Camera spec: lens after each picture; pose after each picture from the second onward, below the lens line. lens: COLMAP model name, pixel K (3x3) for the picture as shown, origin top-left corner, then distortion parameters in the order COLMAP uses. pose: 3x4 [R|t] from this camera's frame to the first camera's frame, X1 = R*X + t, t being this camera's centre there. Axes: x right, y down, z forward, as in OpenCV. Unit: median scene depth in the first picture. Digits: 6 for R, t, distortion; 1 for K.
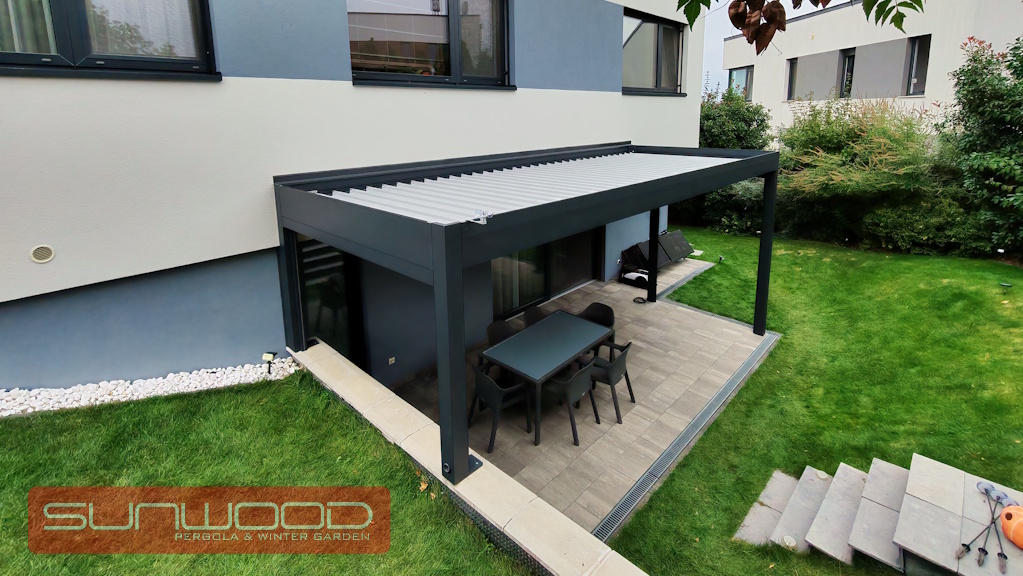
lens RADIAL K [[469.6, 0, 509.1], [0, 469.6, 192.9], [0, 0, 1]] dist [-0.006719, 0.000502]
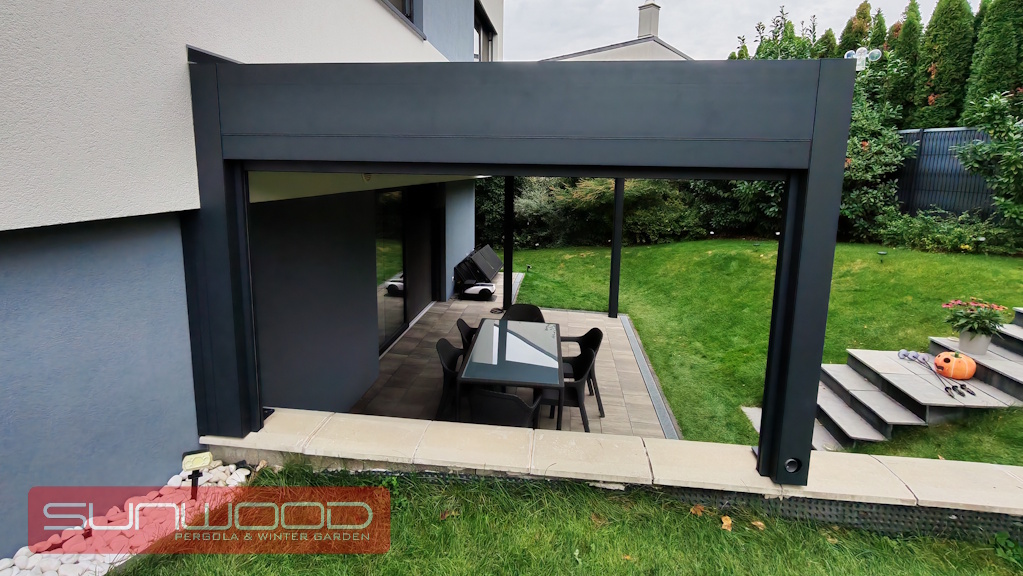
lens RADIAL K [[469.6, 0, 509.5], [0, 469.6, 234.3], [0, 0, 1]] dist [-0.006719, 0.000502]
pose [[0.791128, -0.056860, 0.609003, -0.344941], [0.073205, 0.997315, -0.001983, 0.104020], [-0.607255, 0.046151, 0.793166, 0.301774]]
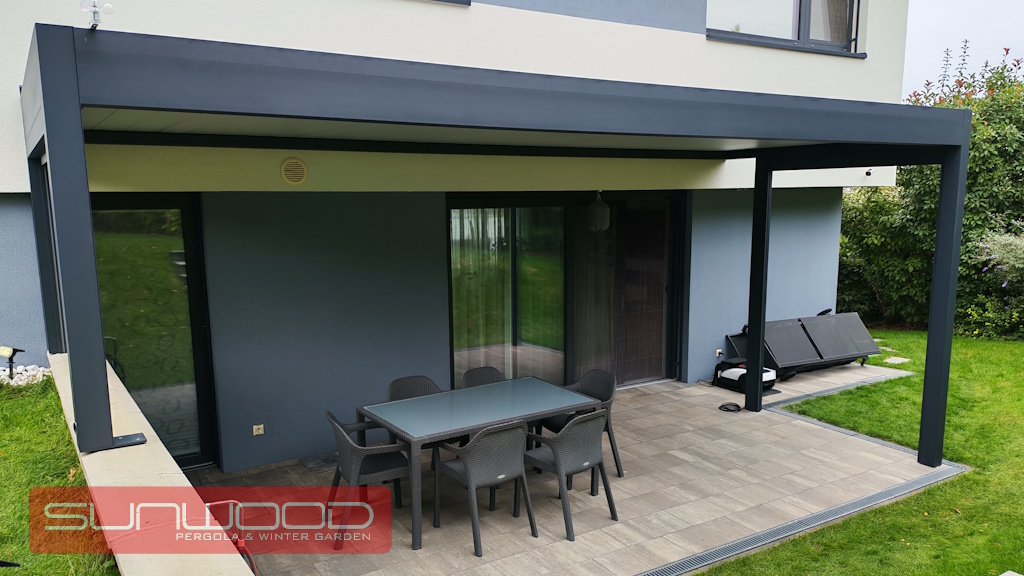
lens RADIAL K [[774.5, 0, 513.4], [0, 774.5, 323.8], [0, 0, 1]] dist [0.044734, -0.024563]
pose [[0.973982, 0.042184, -0.222663, 0.295752], [-0.042387, 0.999094, 0.003869, 0.175843], [0.222624, 0.005669, 0.974888, 0.029398]]
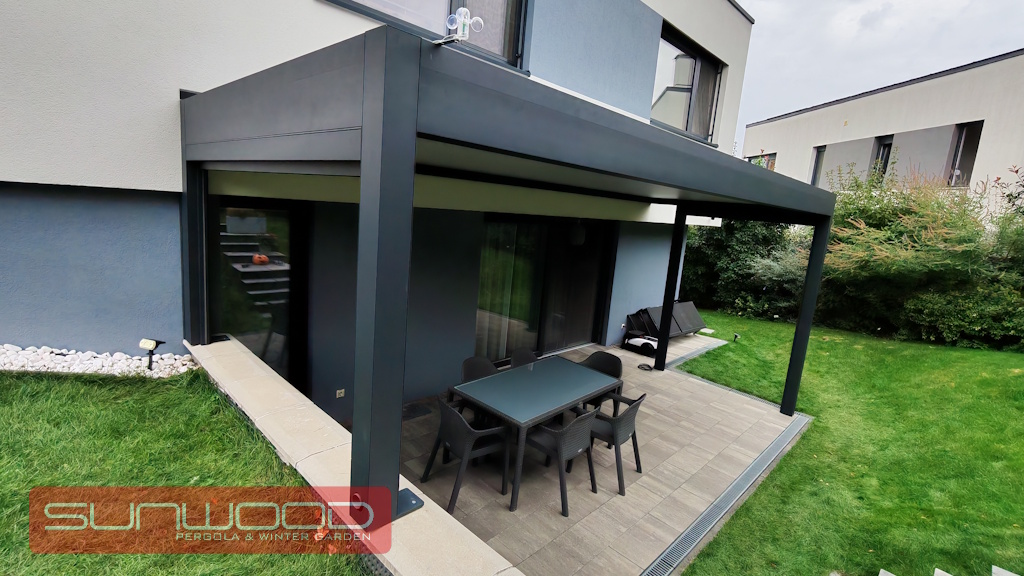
lens RADIAL K [[470.1, 0, 509.3], [0, 470.1, 282.6], [0, 0, 1]] dist [-0.006719, 0.000502]
pose [[0.994927, 0.100069, 0.010360, 0.007153], [-0.100062, 0.994981, -0.001115, 0.130591], [-0.010419, 0.000073, 0.999946, 0.183944]]
